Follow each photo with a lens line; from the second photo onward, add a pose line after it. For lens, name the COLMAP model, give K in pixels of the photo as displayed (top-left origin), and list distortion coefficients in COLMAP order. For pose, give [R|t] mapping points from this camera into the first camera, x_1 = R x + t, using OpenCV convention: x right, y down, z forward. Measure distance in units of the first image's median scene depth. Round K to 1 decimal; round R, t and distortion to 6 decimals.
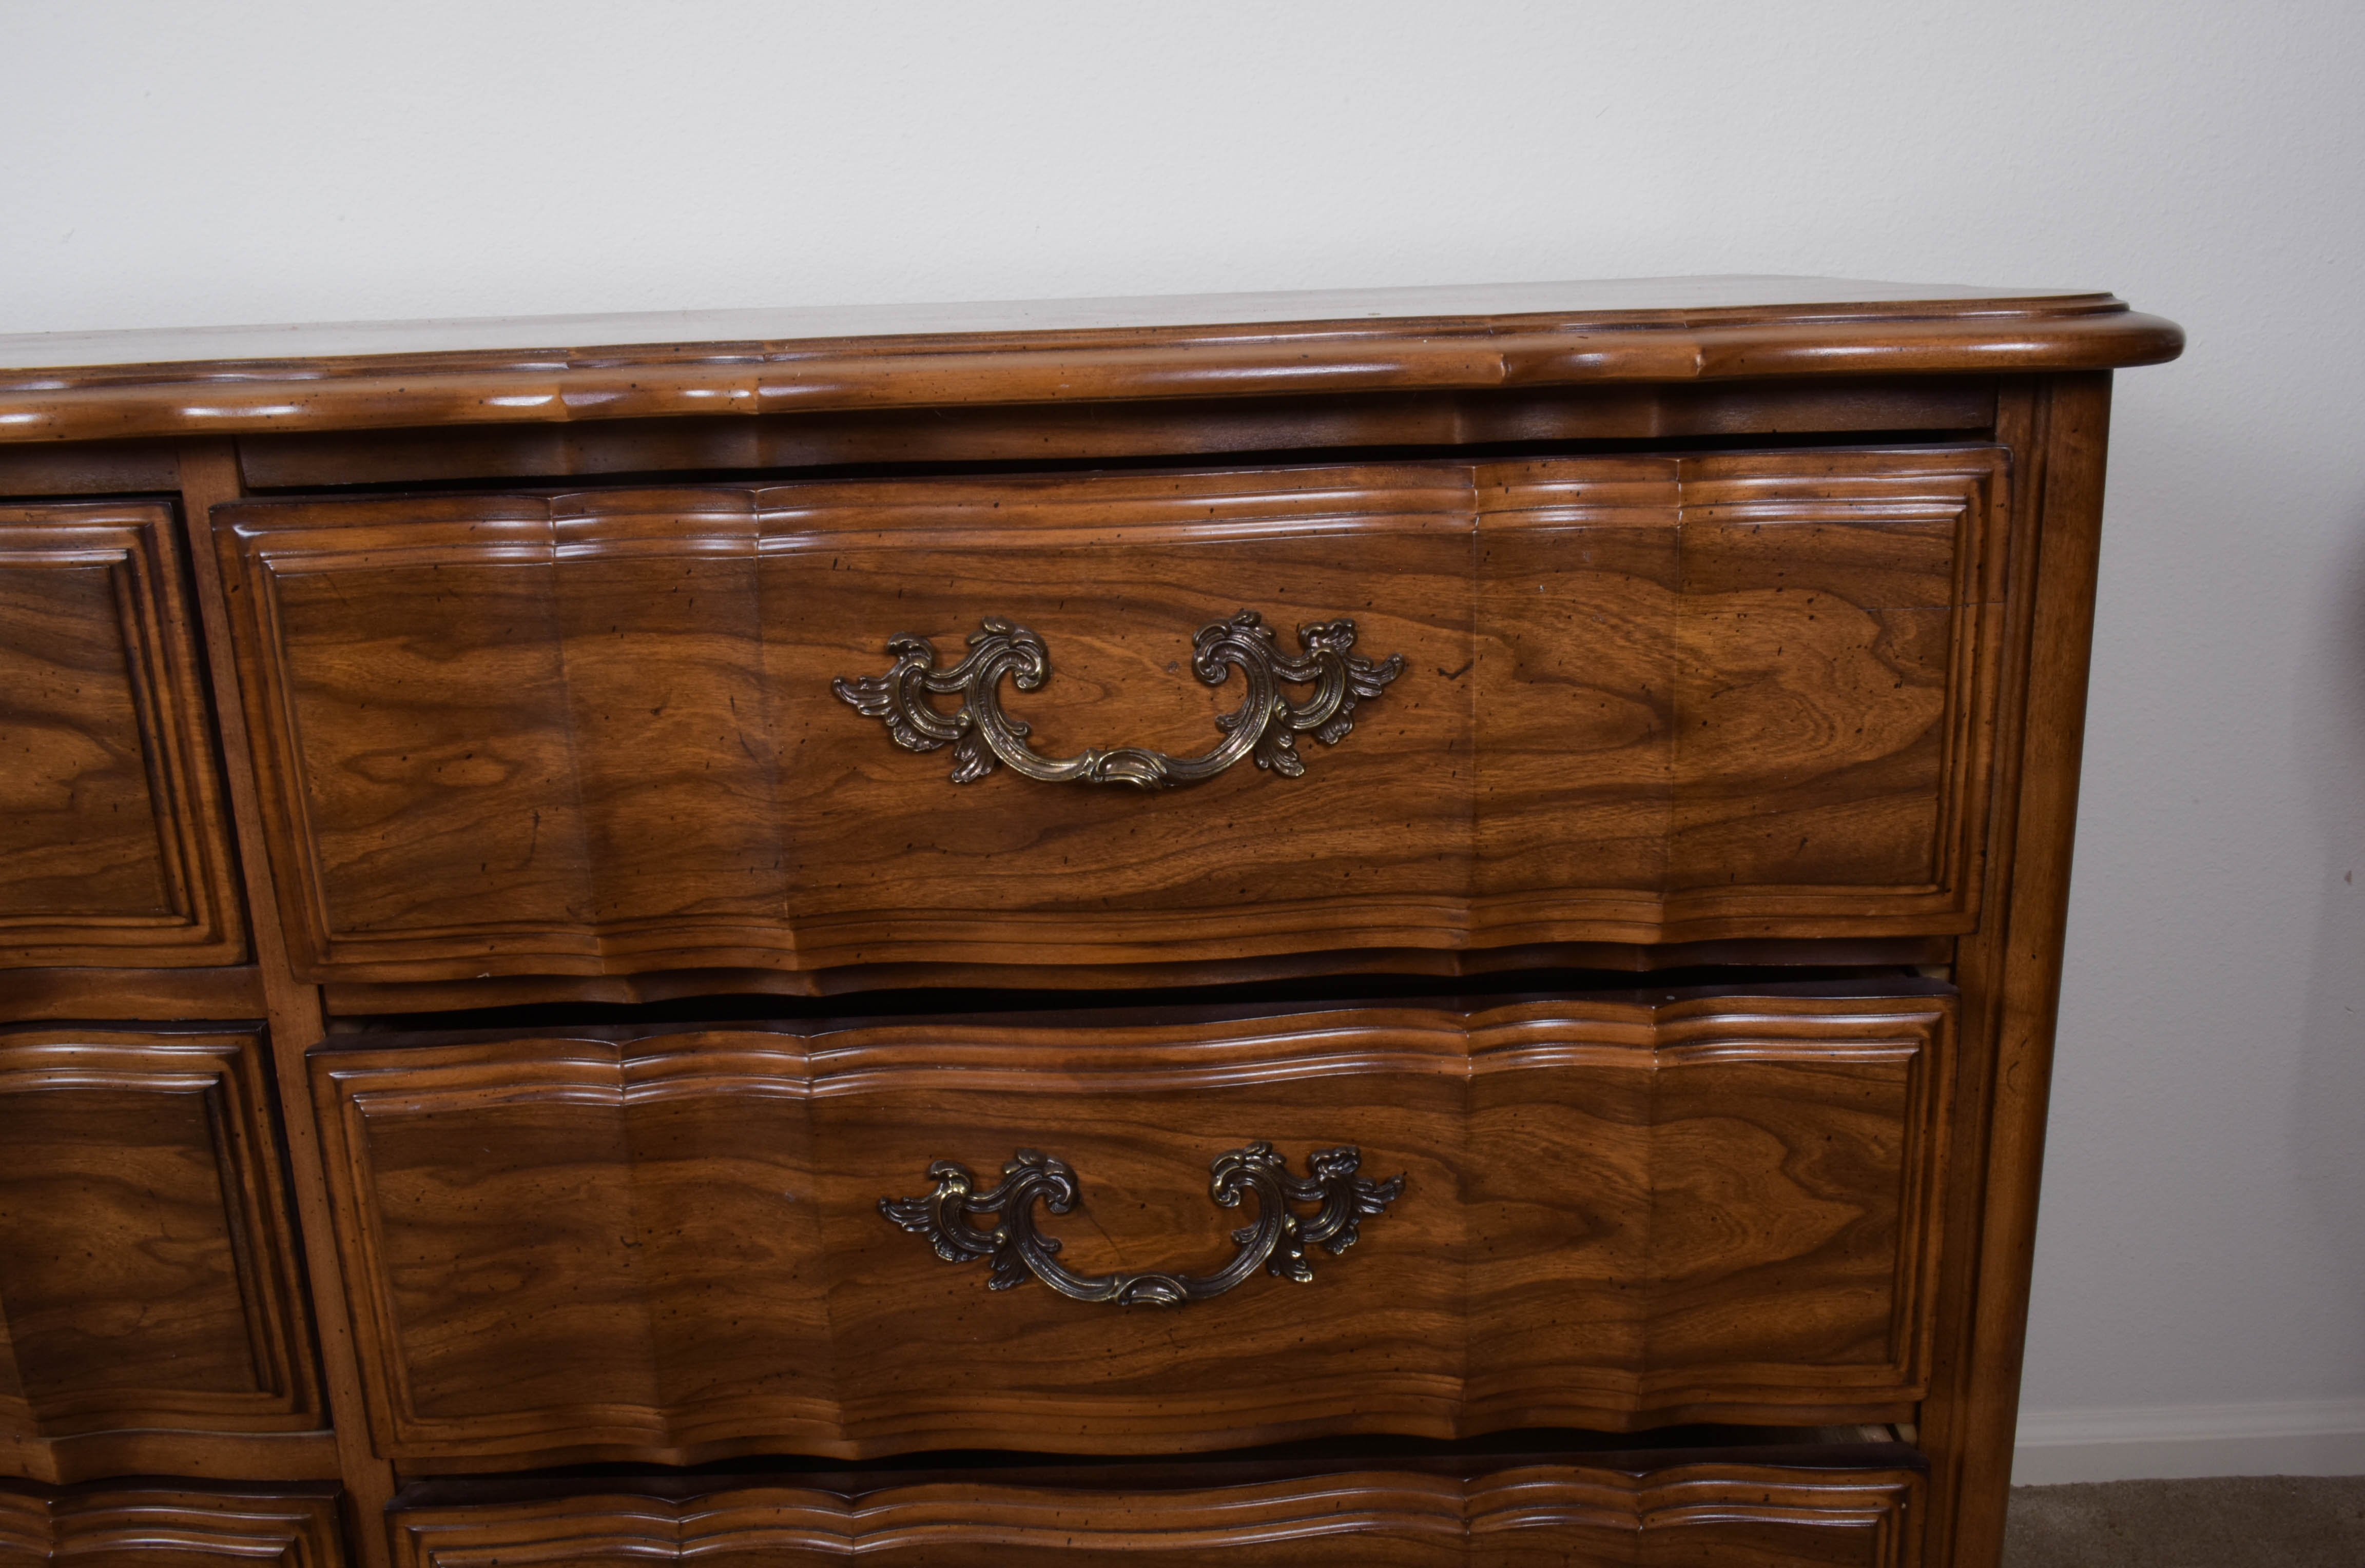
lens RADIAL K [[2017.2, 0, 1182.5], [0, 2017.2, 784.0], [0, 0, 1]] dist [-0.014910, -0.002530]
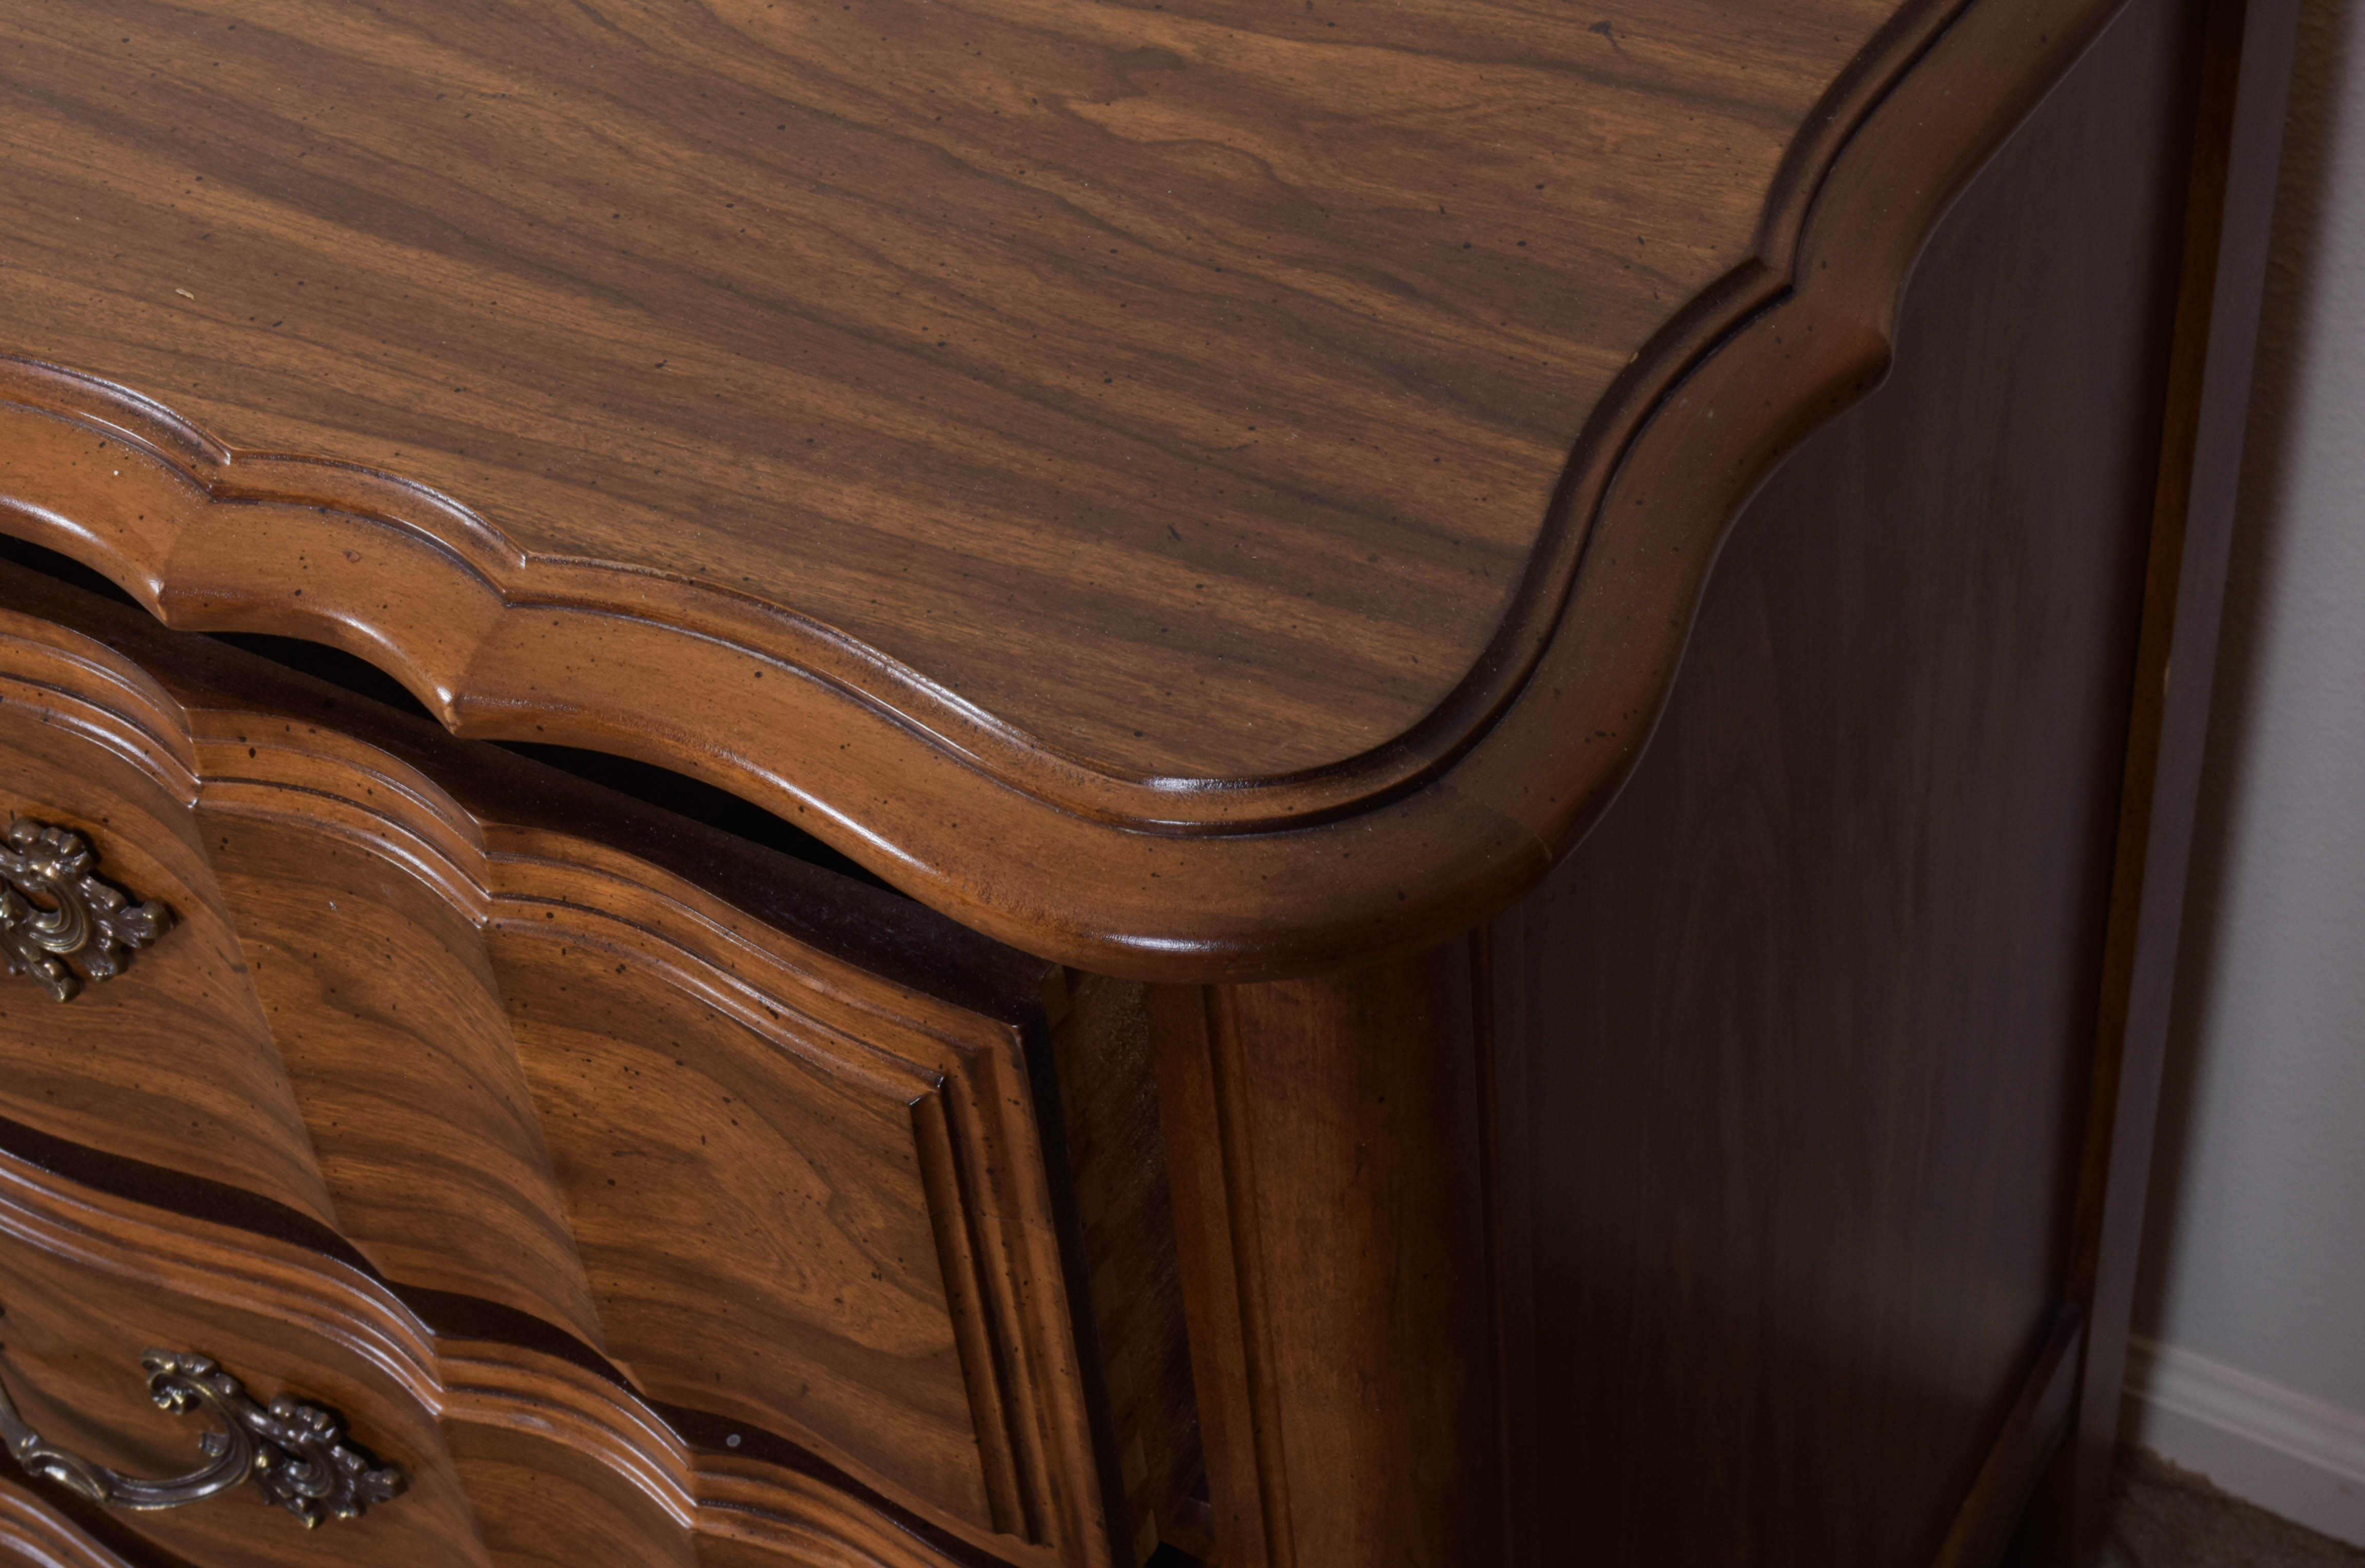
lens RADIAL K [[4243.1, 0, 1182.5], [0, 4243.1, 784.0], [0, 0, 1]] dist [-0.022887, -0.005656]
pose [[0.859705, 0.331588, -0.388531, 0.807429], [-0.072012, 0.831730, 0.550490, -0.770523], [0.505689, -0.445280, 0.738921, 0.268850]]
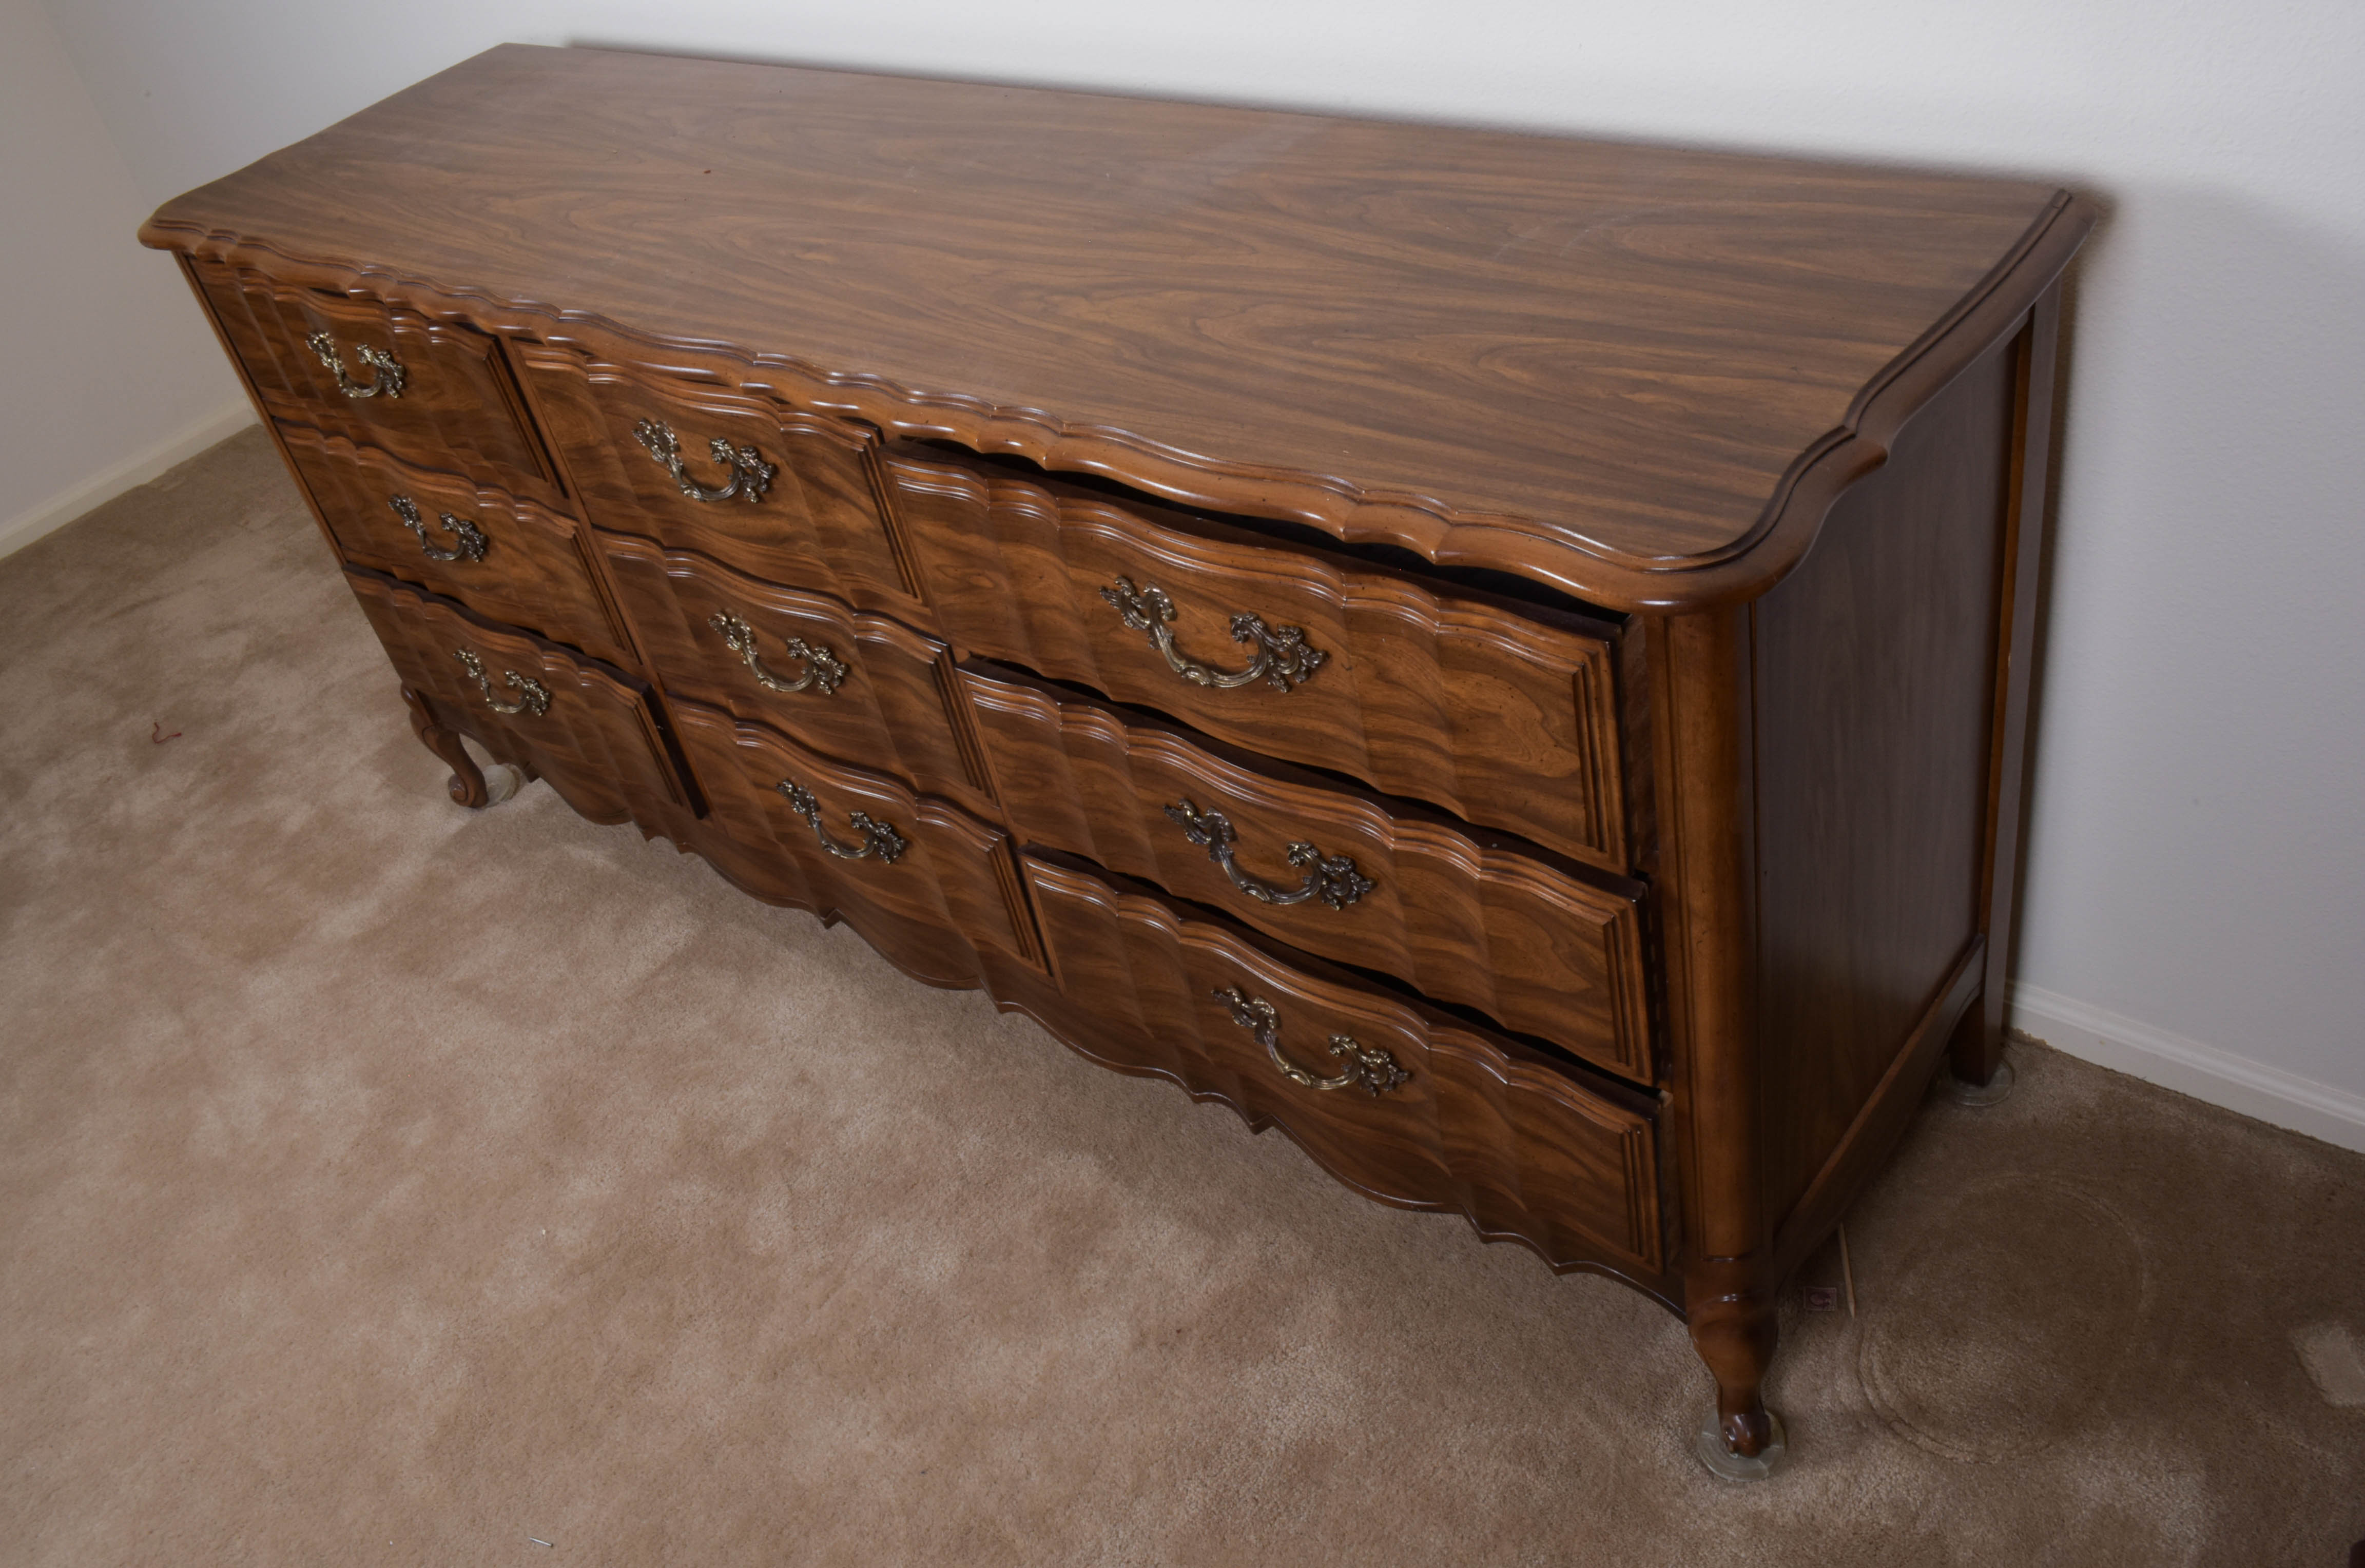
lens RADIAL K [[2017.2, 0, 1182.5], [0, 2017.2, 784.0], [0, 0, 1]] dist [-0.014910, -0.002530]
pose [[0.755247, 0.302701, -0.581355, 1.103303], [0.004266, 0.884680, 0.466179, -0.805436], [0.655426, -0.354561, 0.666861, -0.347118]]
